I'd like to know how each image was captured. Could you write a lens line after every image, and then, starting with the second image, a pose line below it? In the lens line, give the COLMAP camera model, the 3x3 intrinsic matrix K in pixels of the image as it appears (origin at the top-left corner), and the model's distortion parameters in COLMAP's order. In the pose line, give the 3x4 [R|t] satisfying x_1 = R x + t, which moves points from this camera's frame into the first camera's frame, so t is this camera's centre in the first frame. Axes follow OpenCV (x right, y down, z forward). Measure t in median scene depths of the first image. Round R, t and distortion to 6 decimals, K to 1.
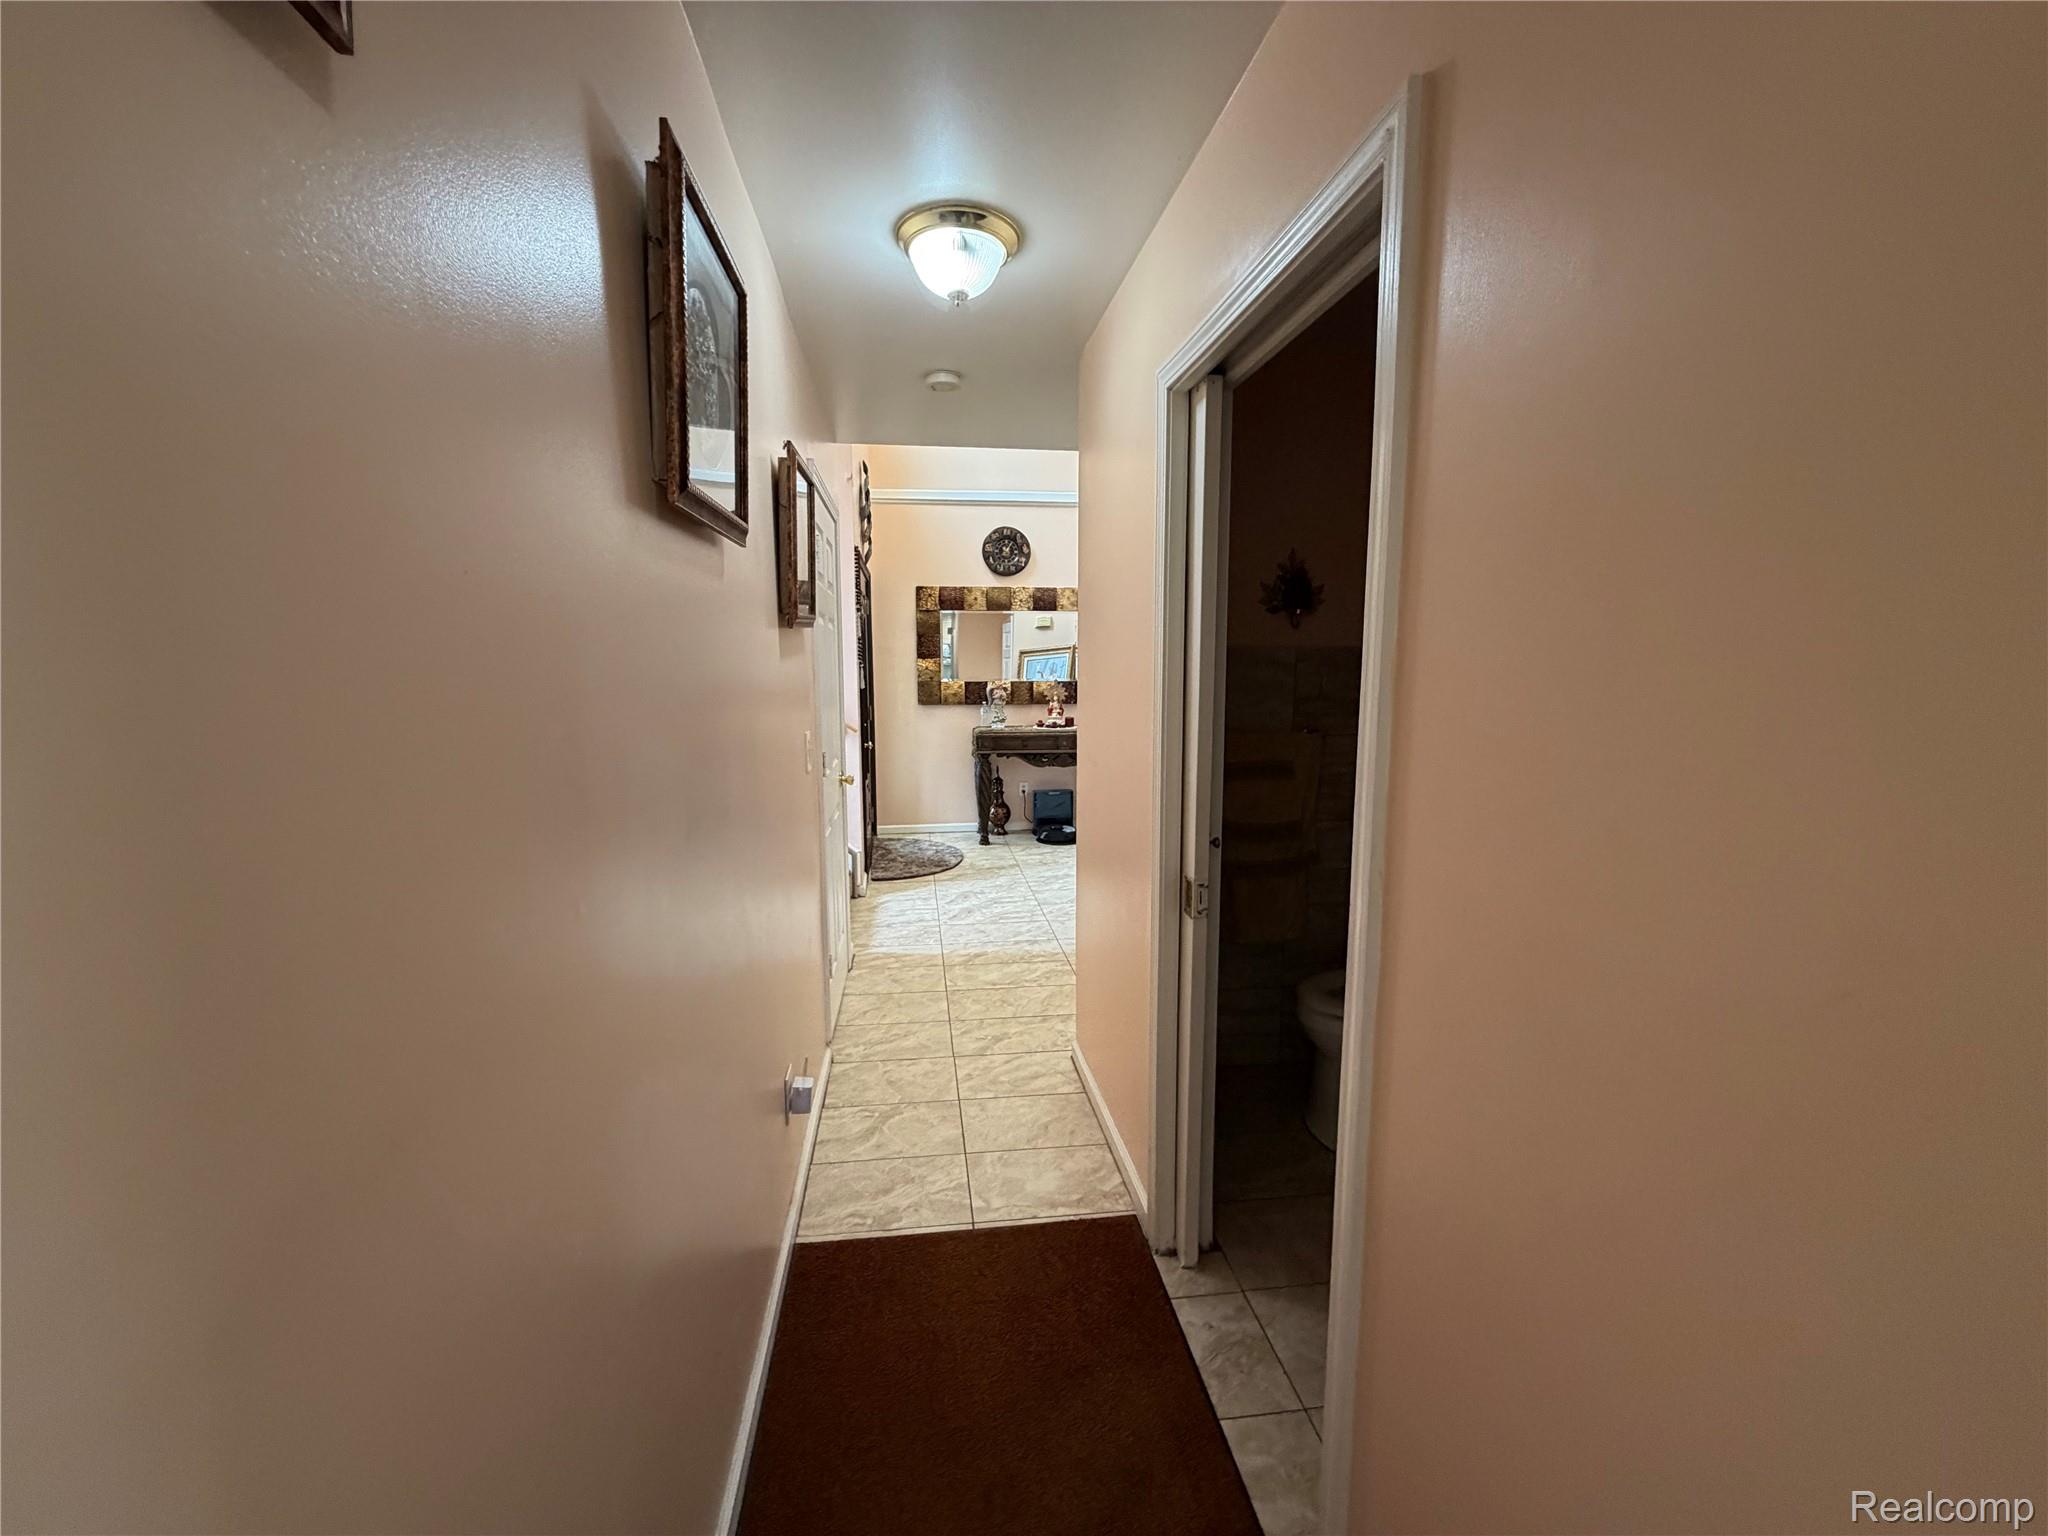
lens RADIAL K [[813.9, 0, 1017.0], [0, 813.9, 770.7], [0, 0, 1]] dist [-0.000398, 0.000444]
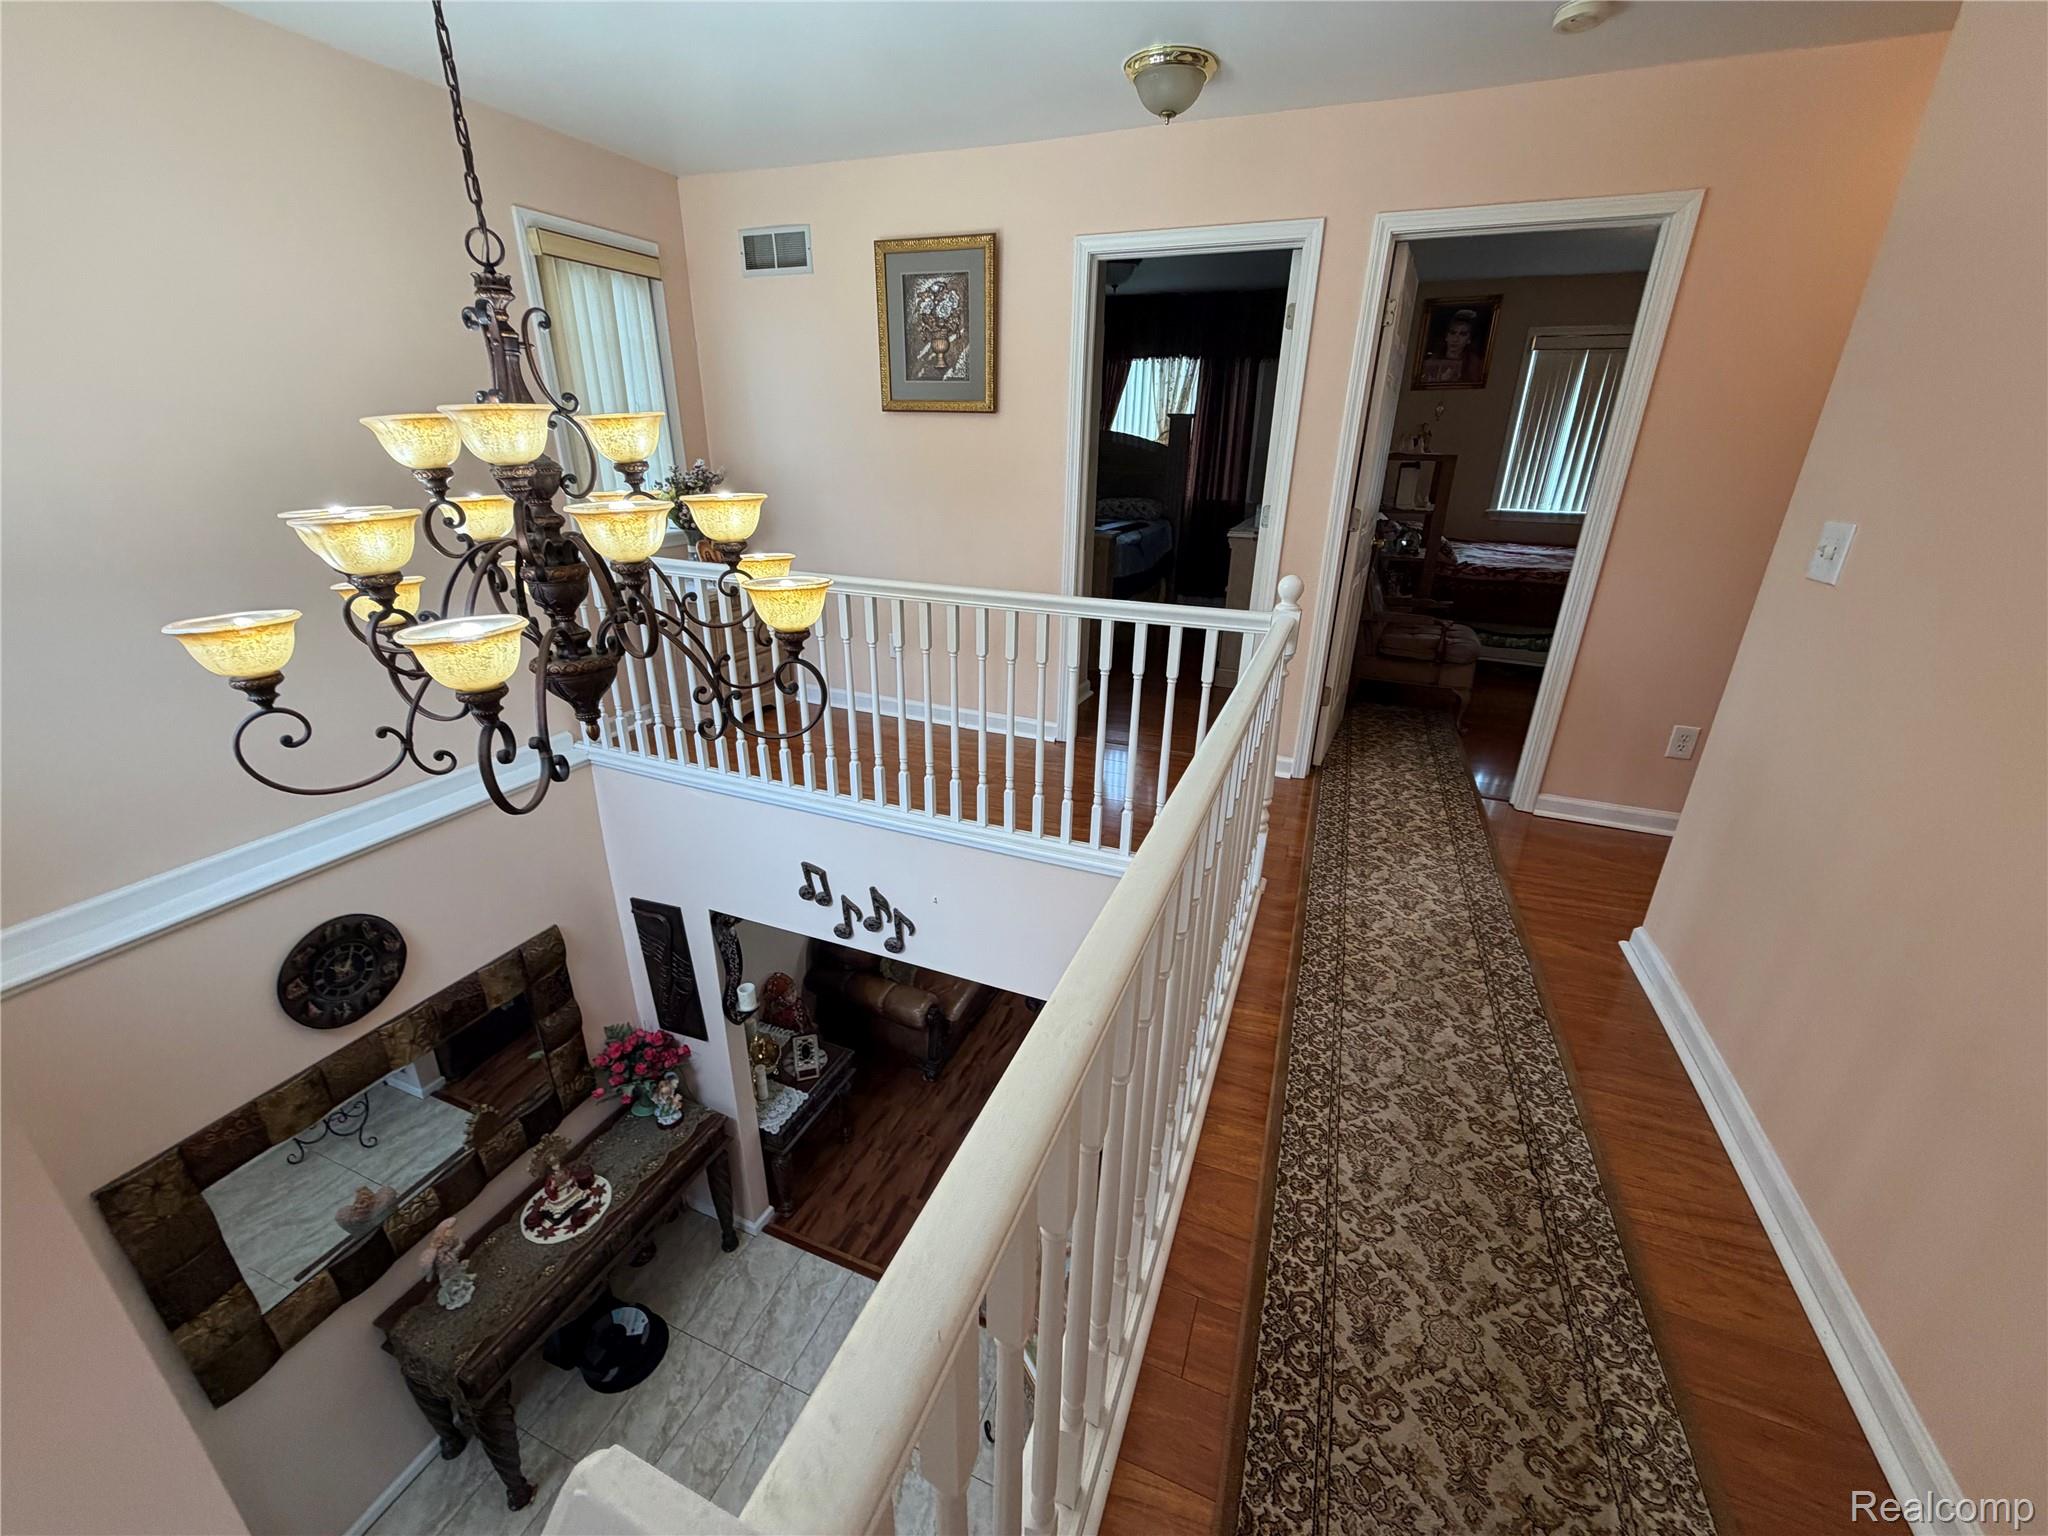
lens RADIAL K [[813.9, 0, 1017.0], [0, 813.9, 770.7], [0, 0, 1]] dist [-0.000398, 0.000444]
pose [[0.499693, -0.316076, 0.806476, -0.149024], [0.107538, 0.946481, 0.304316, -0.462274], [-0.859501, -0.065338, 0.506940, 0.481535]]
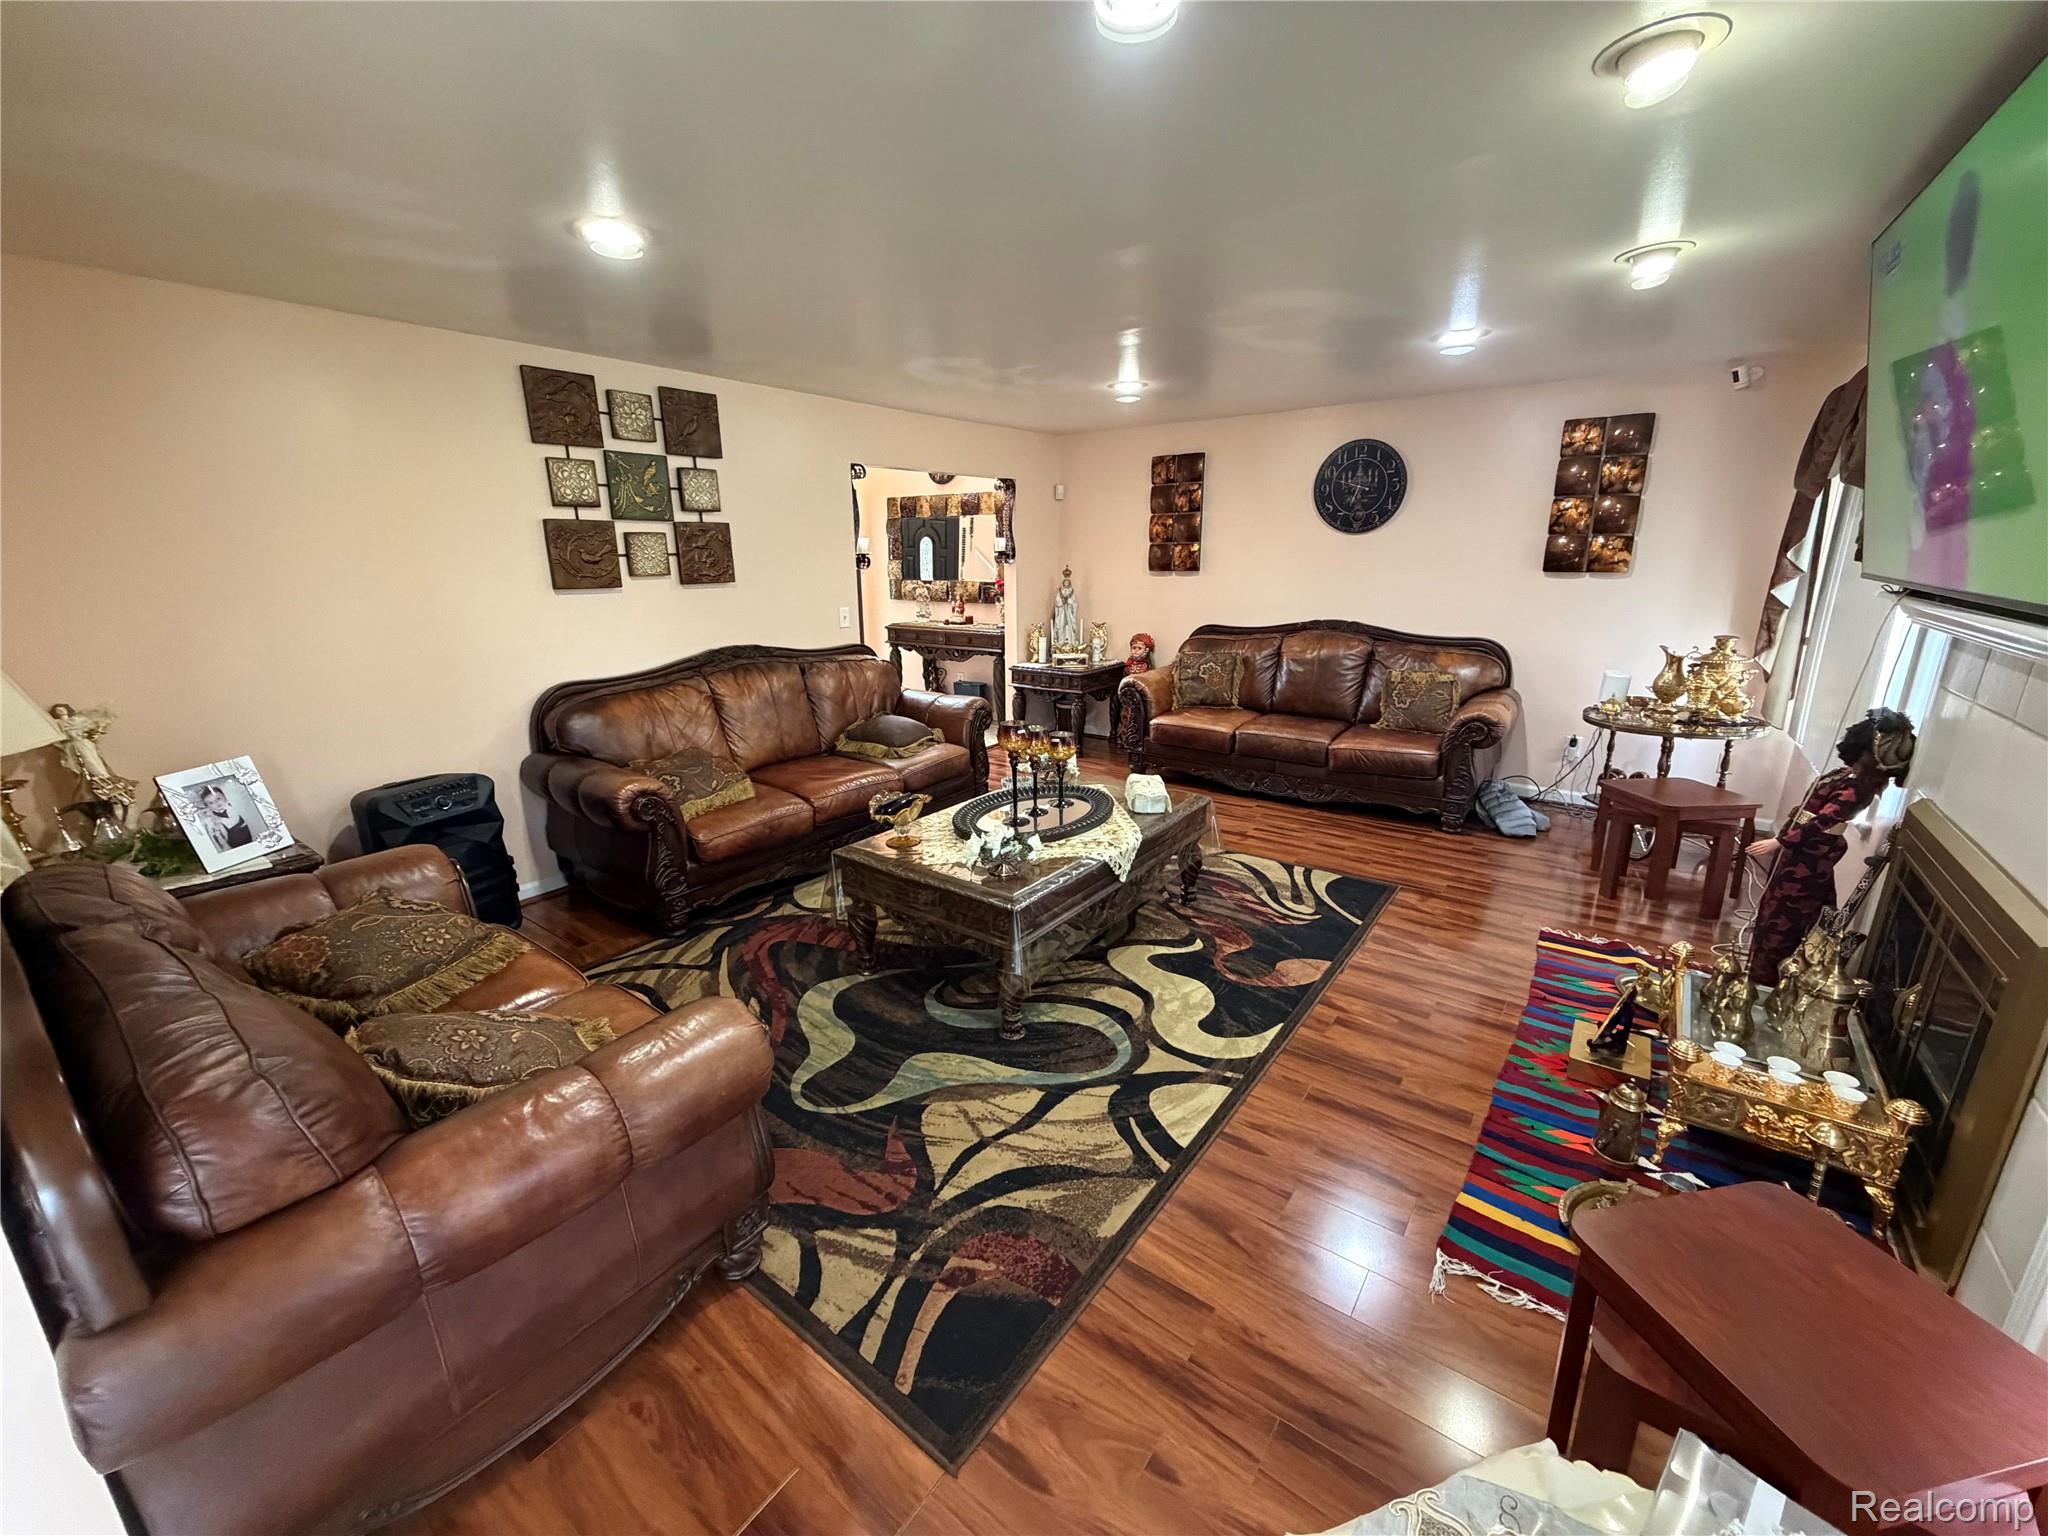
lens RADIAL K [[813.9, 0, 1017.0], [0, 813.9, 770.7], [0, 0, 1]] dist [-0.000398, 0.000444]
pose [[0.714034, 0.180883, -0.676341, 0.880792], [-0.090001, 0.981748, 0.167544, -0.050729], [0.694302, -0.058761, 0.717281, 0.254093]]
